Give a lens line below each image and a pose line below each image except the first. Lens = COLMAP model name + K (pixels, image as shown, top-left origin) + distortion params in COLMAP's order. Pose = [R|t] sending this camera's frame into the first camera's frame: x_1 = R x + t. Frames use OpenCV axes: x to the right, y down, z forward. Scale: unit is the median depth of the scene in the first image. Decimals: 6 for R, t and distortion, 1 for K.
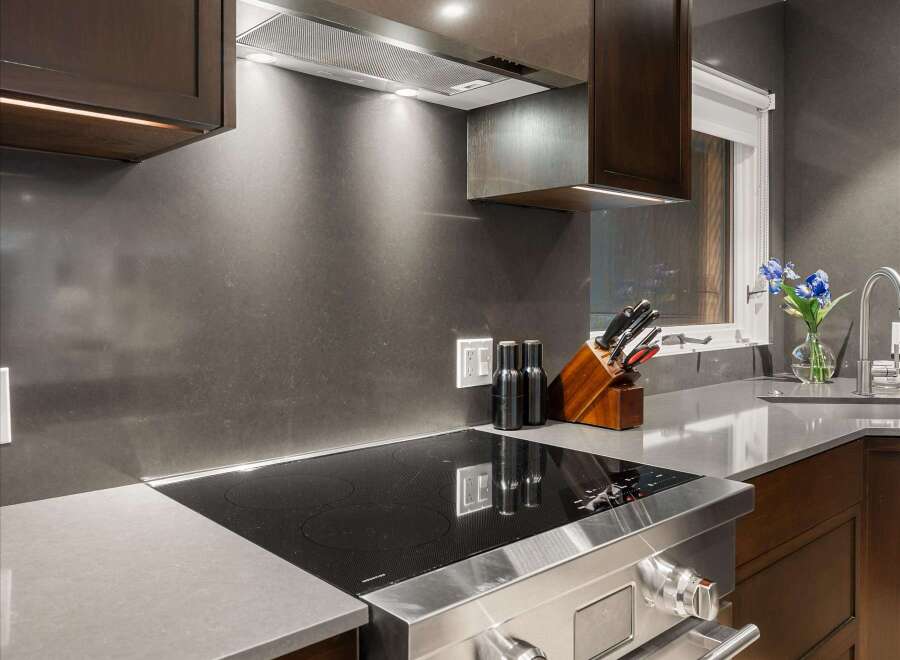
lens RADIAL K [[733.0, 0, 454.9], [0, 733.0, 296.6], [0, 0, 1]] dist [0.005030, -0.001639]
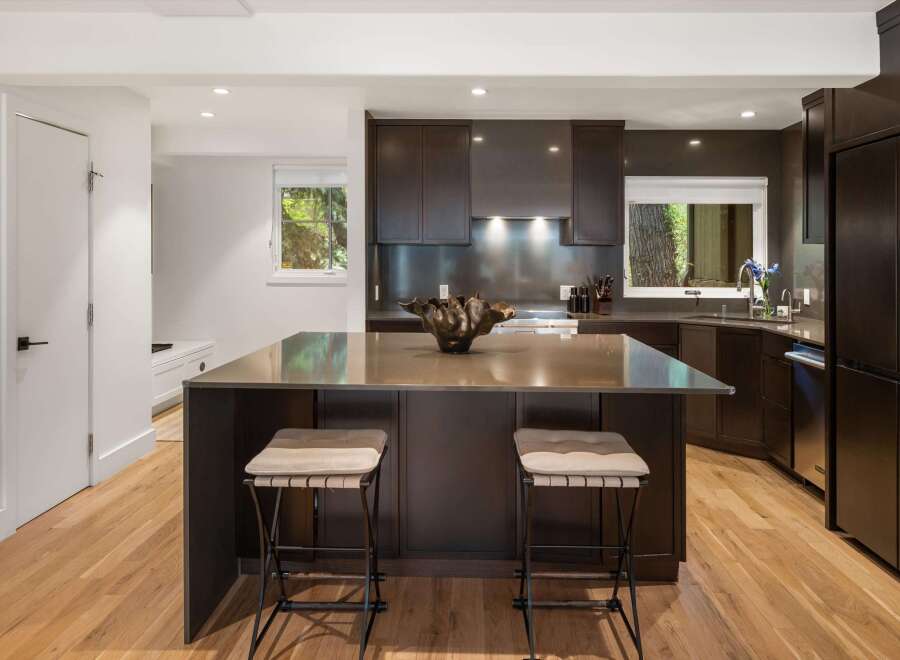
lens RADIAL K [[649.3, 0, 448.5], [0, 649.3, 240.9], [0, 0, 1]] dist [-0.007188, 0.001102]
pose [[0.716330, -0.016750, -0.697560, 1.714978], [-0.010261, 0.999351, -0.034534, -0.040182], [0.697686, 0.031895, 0.715693, -1.523677]]
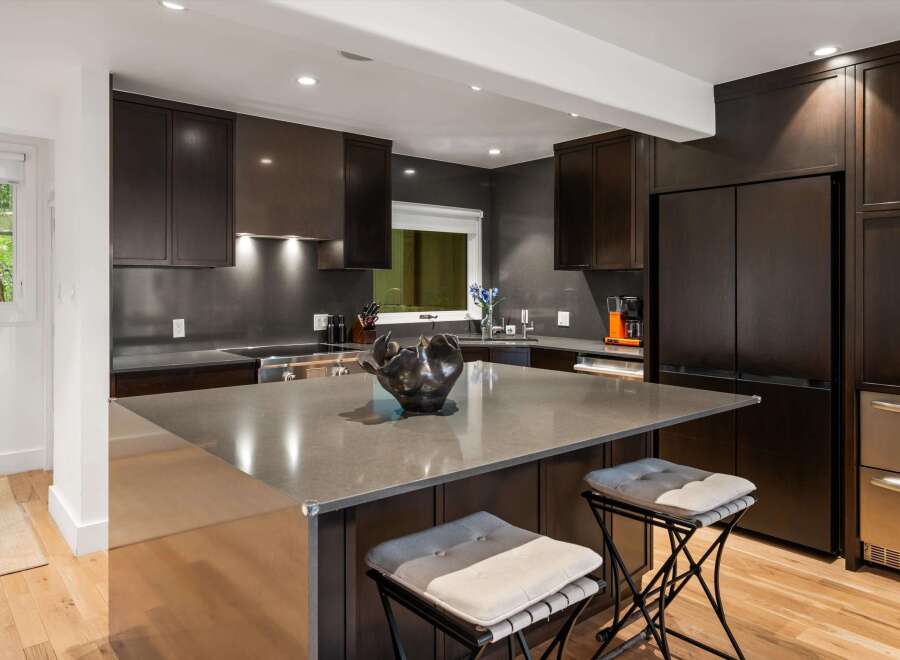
lens RADIAL K [[644.5, 0, 452.8], [0, 644.5, 272.9], [0, 0, 1]] dist [0.001276, 0.000250]
pose [[0.999093, -0.003366, -0.042453, 0.685627], [0.002141, 0.999581, -0.028879, -0.037546], [0.042532, 0.028762, 0.998681, -1.662097]]
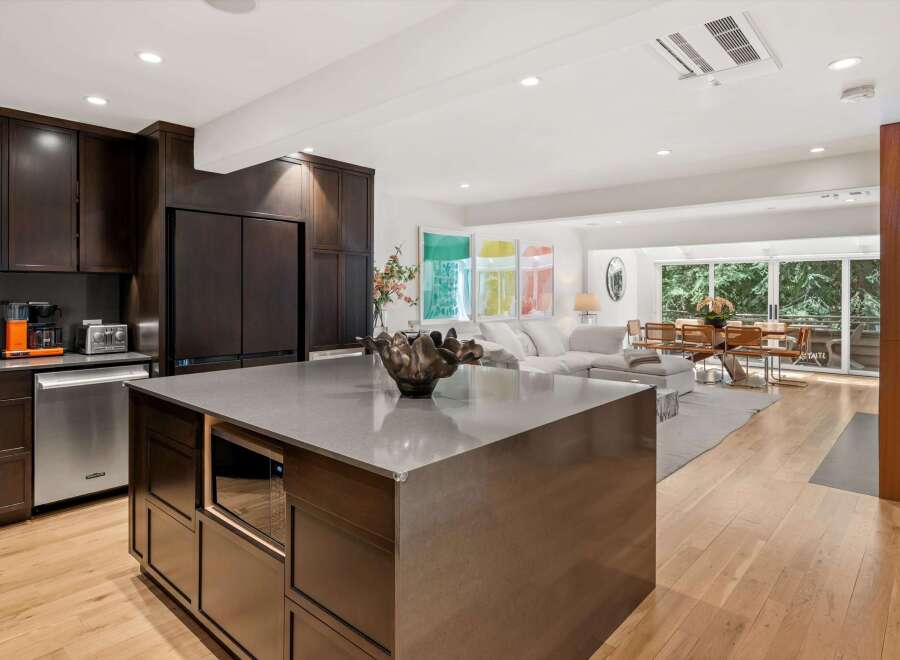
lens RADIAL K [[534.2, 0, 447.2], [0, 534.2, 291.4], [0, 0, 1]] dist [-0.000301, -0.000071]
pose [[-0.091652, -0.001481, 0.995790, -0.769134], [0.006170, 0.999979, 0.002055, -0.049326], [-0.995772, 0.006332, -0.091641, -0.347182]]
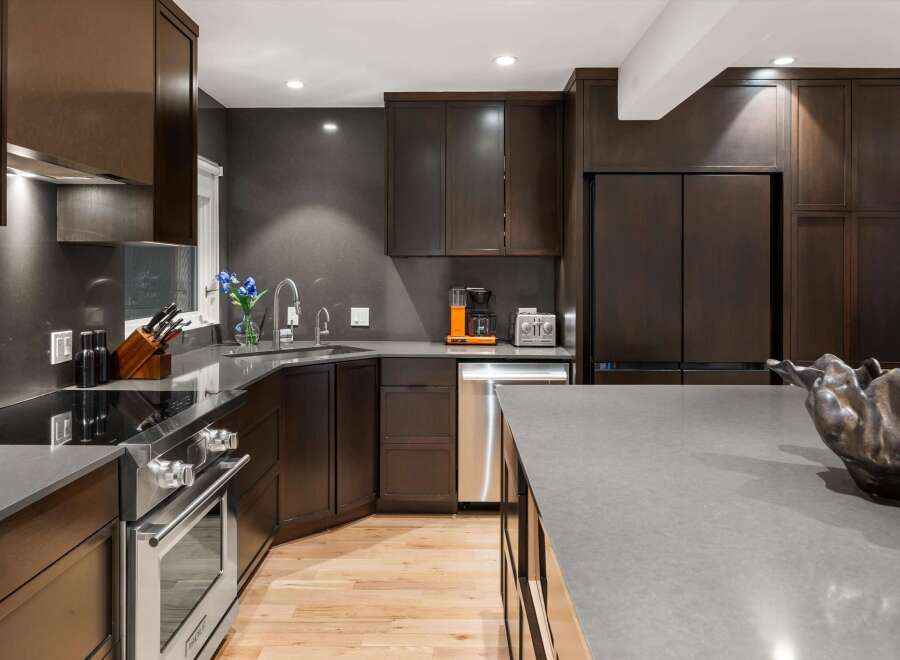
lens RADIAL K [[644.5, 0, 452.8], [0, 644.5, 272.9], [0, 0, 1]] dist [0.001276, 0.000250]
pose [[0.684545, 0.001331, 0.728969, -0.393961], [0.005850, 0.999956, -0.007319, -0.050651], [-0.728947, 0.009275, 0.684507, -0.524433]]
